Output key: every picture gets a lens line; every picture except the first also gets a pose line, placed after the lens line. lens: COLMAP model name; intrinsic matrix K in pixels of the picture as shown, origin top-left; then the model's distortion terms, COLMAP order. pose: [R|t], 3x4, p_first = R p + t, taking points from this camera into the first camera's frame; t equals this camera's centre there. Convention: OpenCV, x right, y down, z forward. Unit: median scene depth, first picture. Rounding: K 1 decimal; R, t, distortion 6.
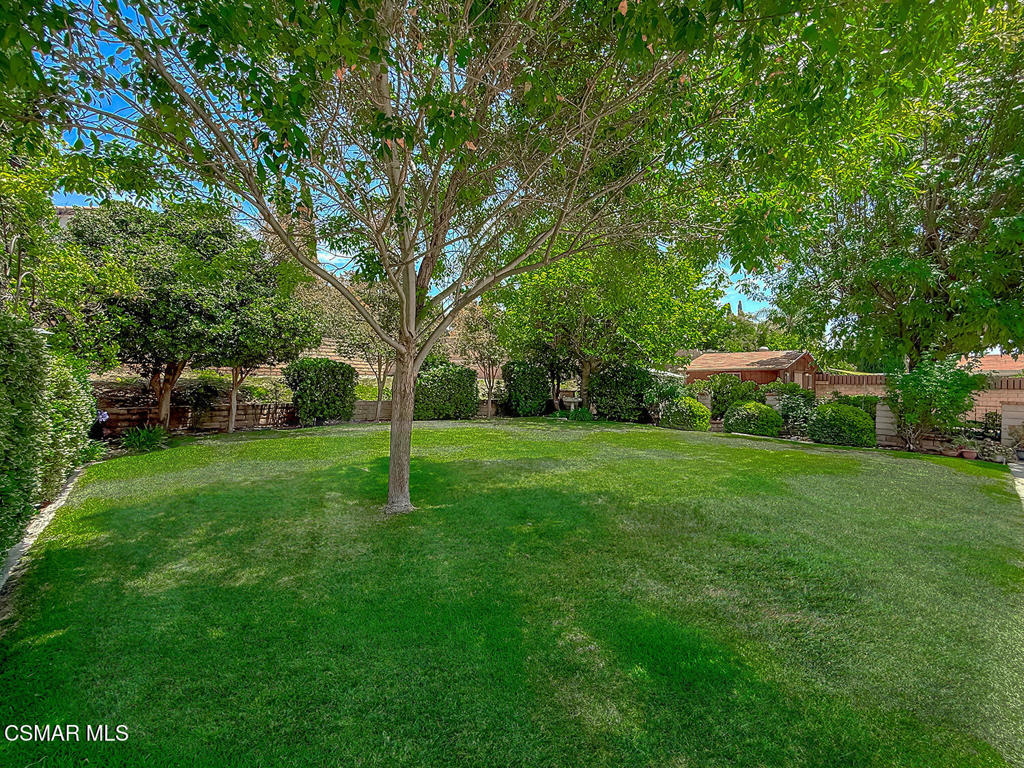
lens RADIAL K [[406.5, 0, 510.1], [0, 406.5, 395.5], [0, 0, 1]] dist [-0.001988, -0.000113]
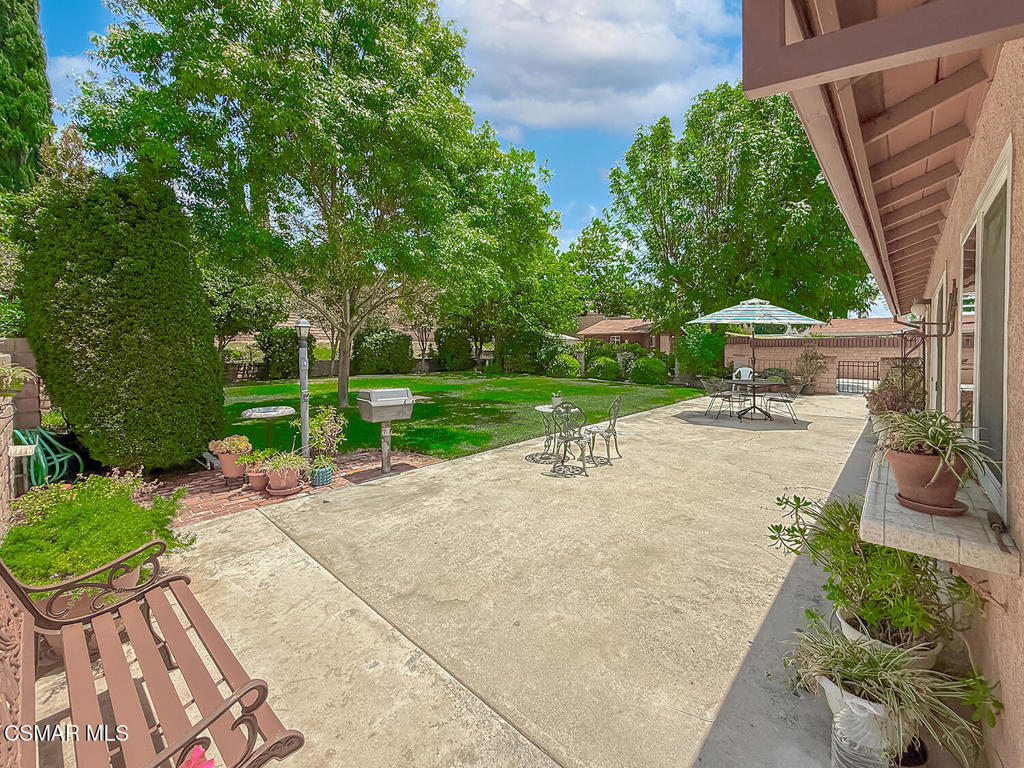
lens RADIAL K [[404.5, 0, 507.6], [0, 404.5, 347.7], [0, 0, 1]] dist [0.000069, -0.000027]
pose [[0.995193, -0.009758, 0.097451, 0.113031], [0.011971, 0.999683, -0.022151, 0.010175], [-0.097204, 0.023211, 0.994994, -0.352826]]
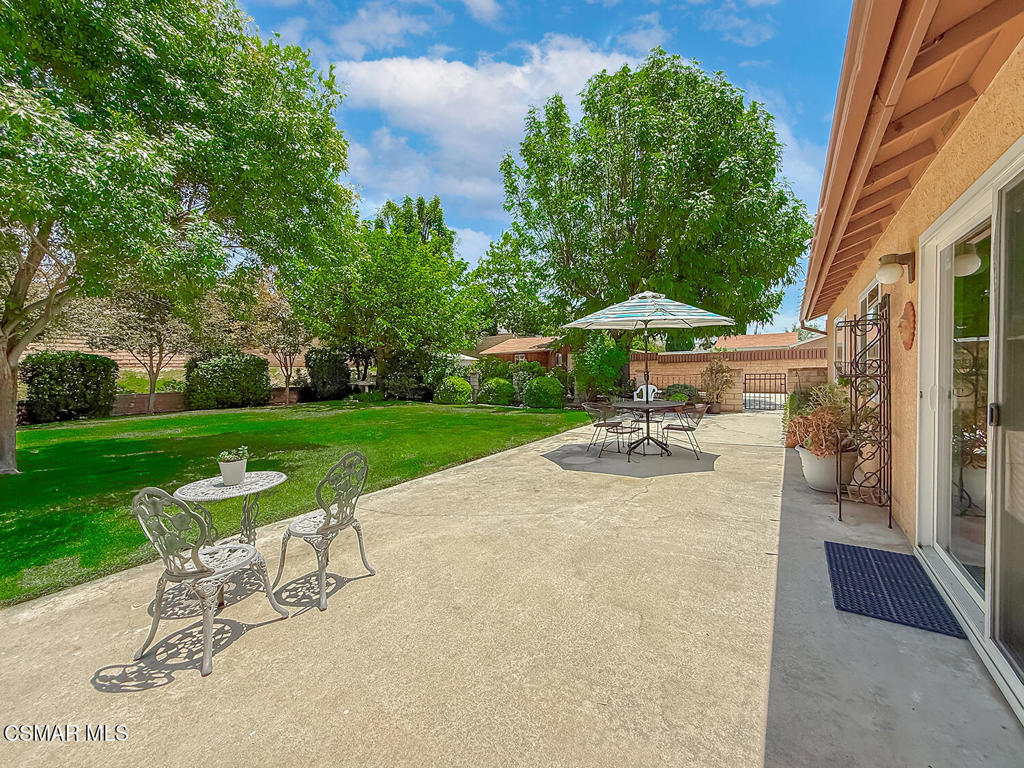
lens RADIAL K [[406.4, 0, 494.6], [0, 406.4, 383.3], [0, 0, 1]] dist [0.002111, 0.000127]
pose [[0.970009, -0.044865, 0.238891, 0.274929], [0.043920, 0.998992, 0.009281, 0.018503], [-0.239067, 0.001489, 0.971002, -0.174014]]
